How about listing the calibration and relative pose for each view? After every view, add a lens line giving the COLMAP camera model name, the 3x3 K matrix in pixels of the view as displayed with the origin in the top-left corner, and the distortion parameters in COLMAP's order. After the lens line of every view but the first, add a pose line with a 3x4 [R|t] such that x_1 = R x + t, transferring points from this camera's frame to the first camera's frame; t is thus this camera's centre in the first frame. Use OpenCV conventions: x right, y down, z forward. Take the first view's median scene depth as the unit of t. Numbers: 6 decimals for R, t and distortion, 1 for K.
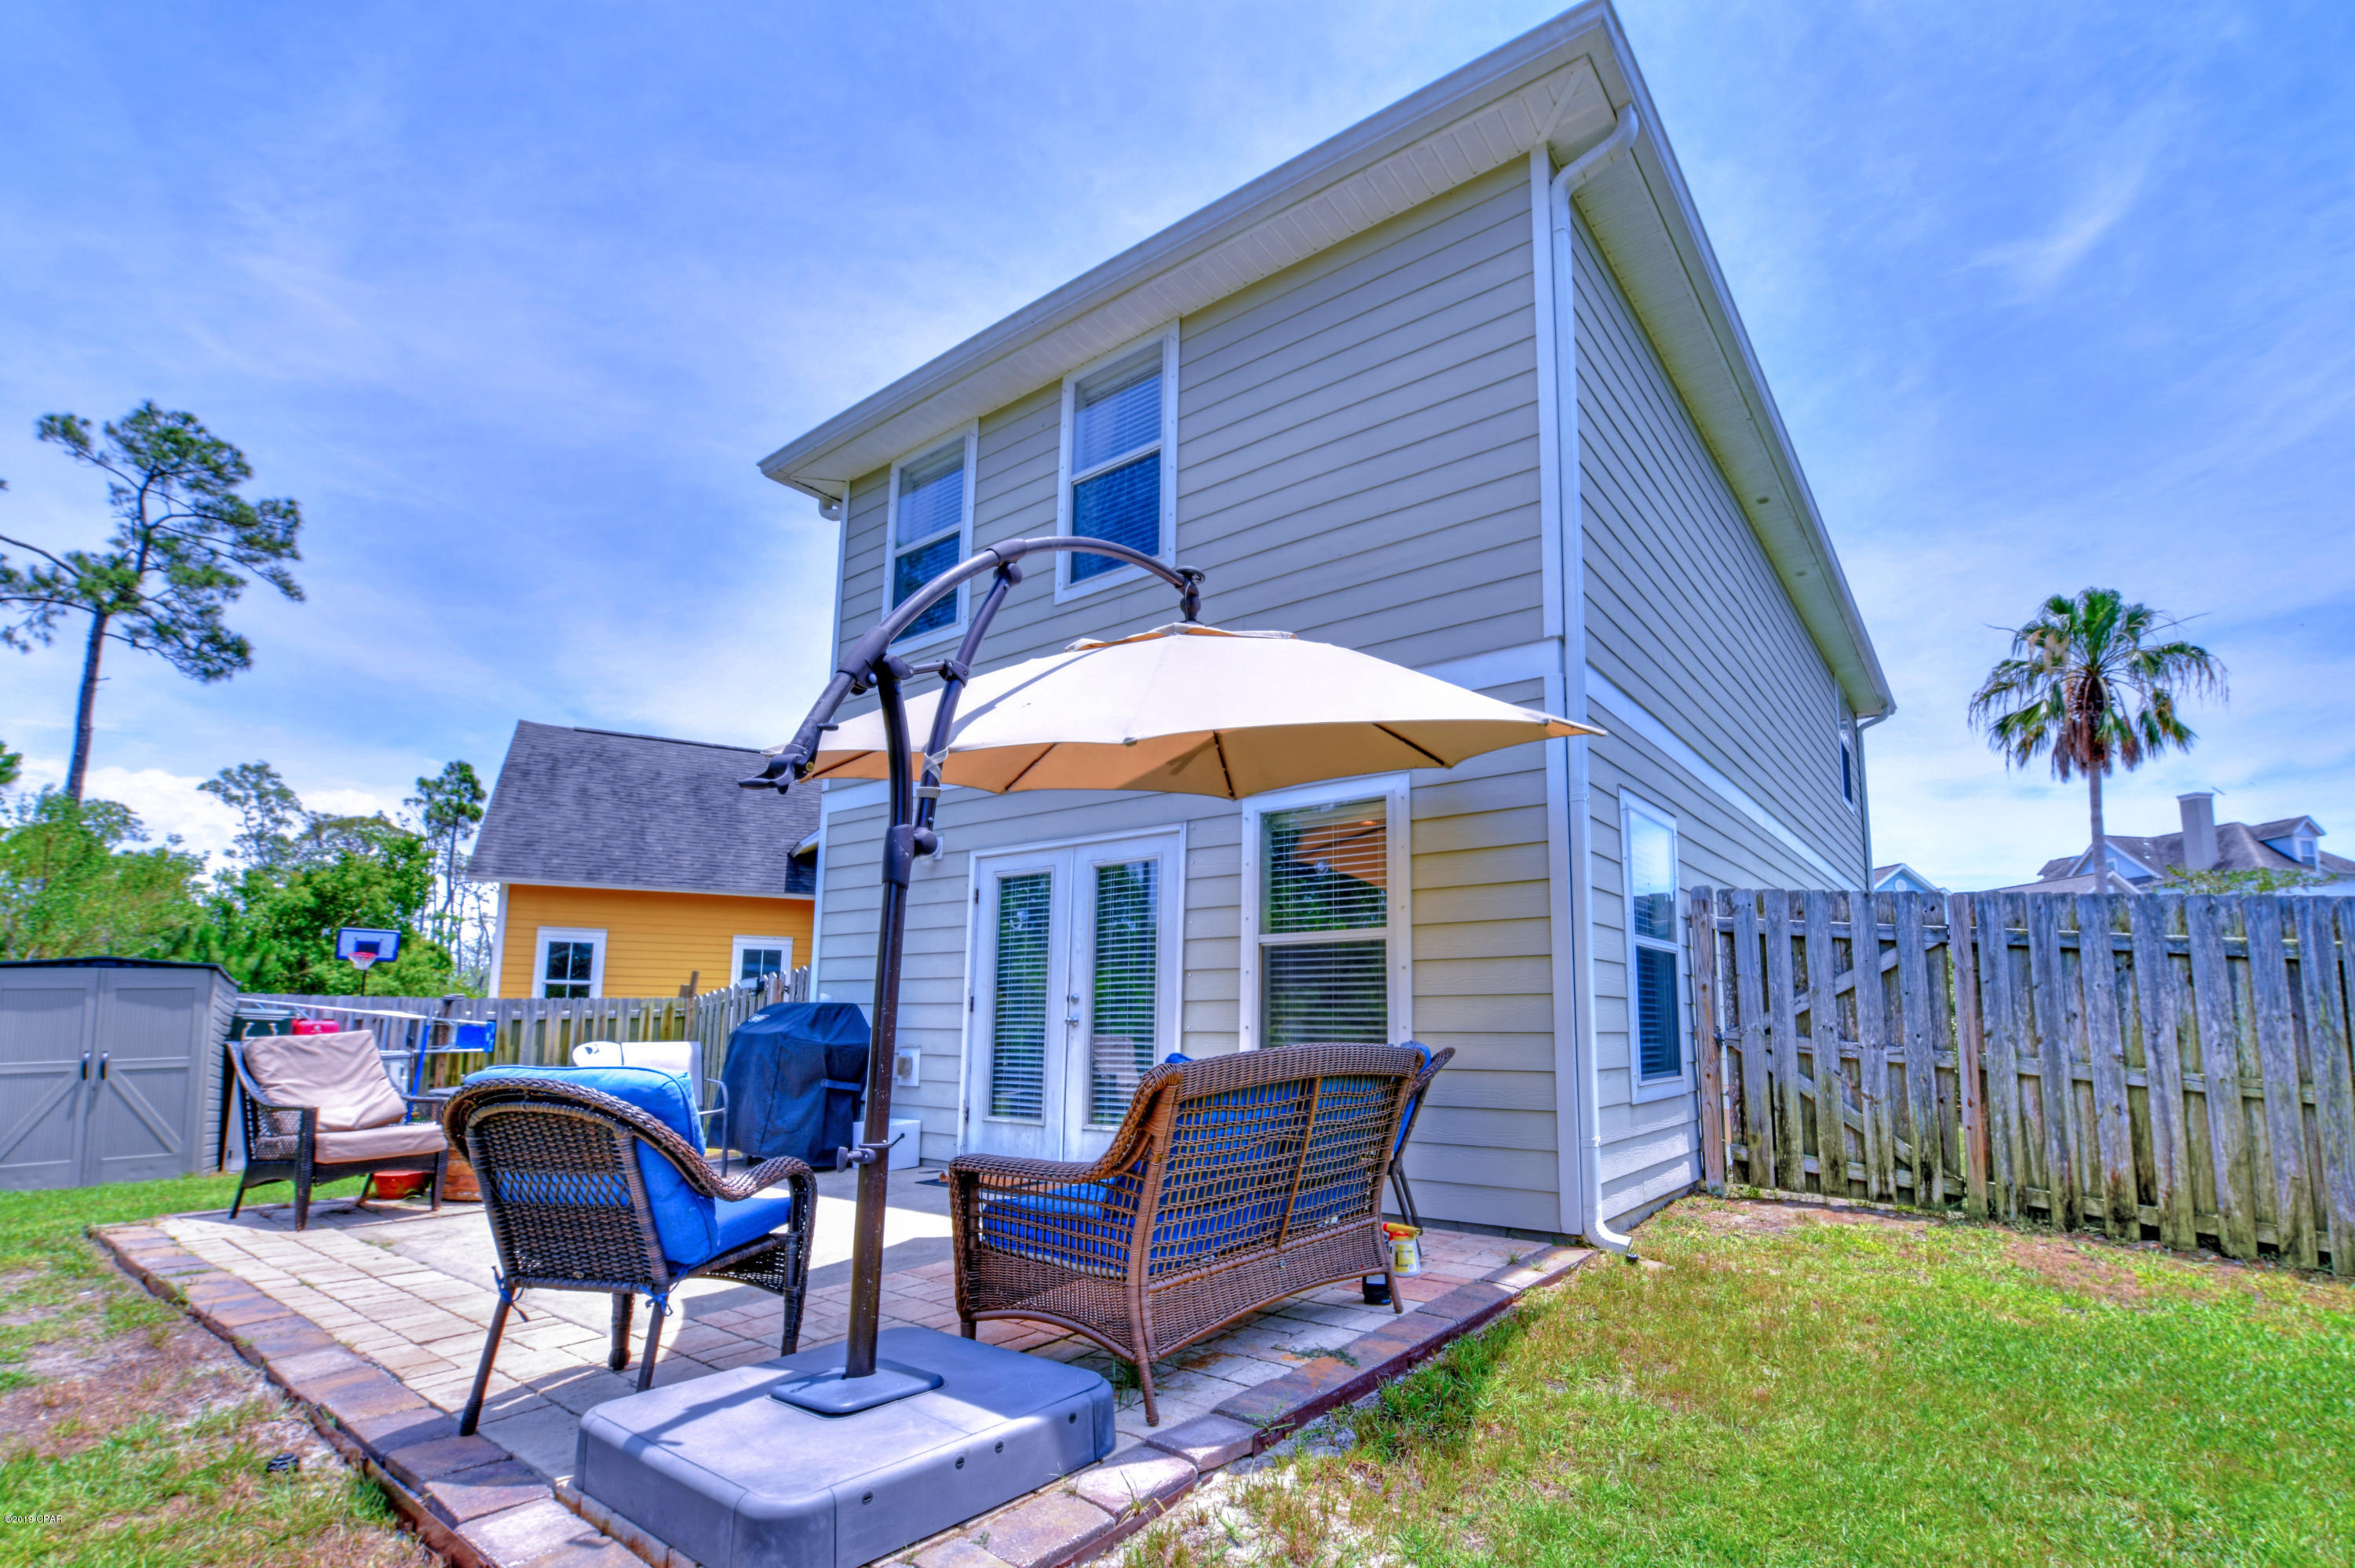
lens RADIAL K [[1075.7, 0, 1170.6], [0, 1075.7, 795.9], [0, 0, 1]] dist [-0.017511, -0.000526]
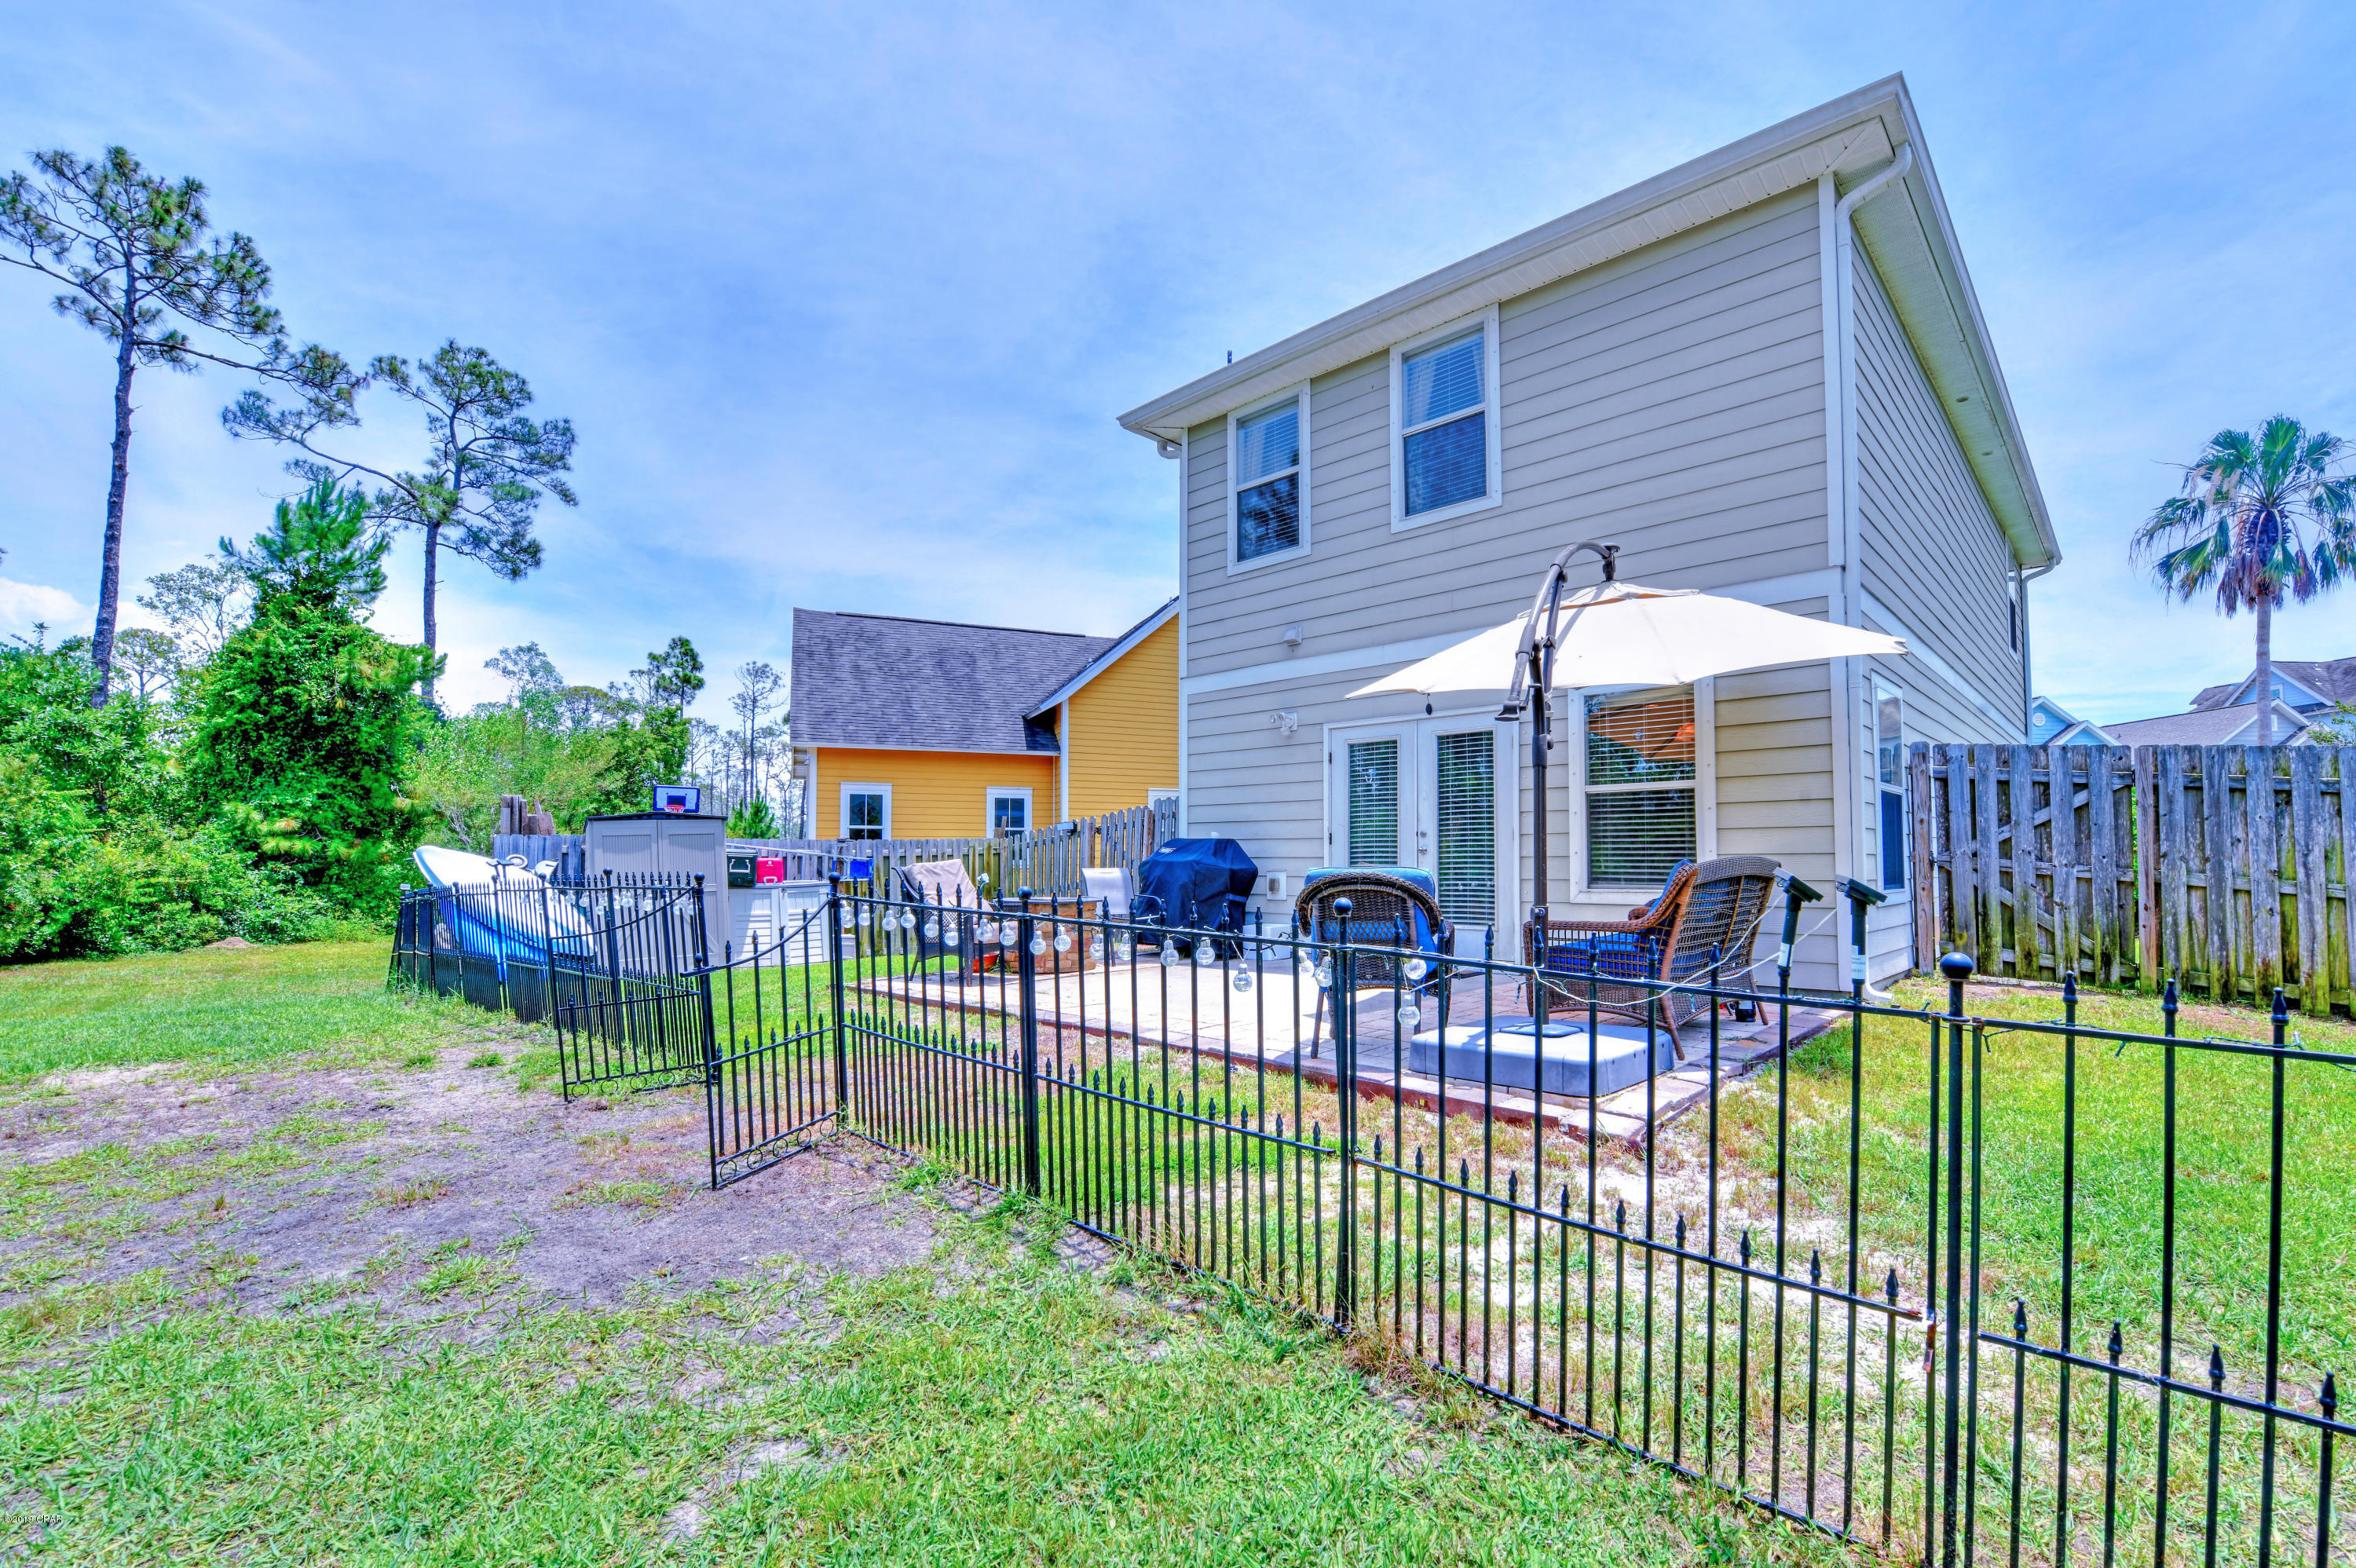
lens RADIAL K [[985.3, 0, 1219.1], [0, 985.3, 742.6], [0, 0, 1]] dist [-0.015369, -0.000420]
pose [[0.994282, -0.017219, -0.105384, -0.212827], [0.026646, 0.995701, 0.088706, -0.040824], [0.103404, -0.091007, 0.990467, -0.236647]]
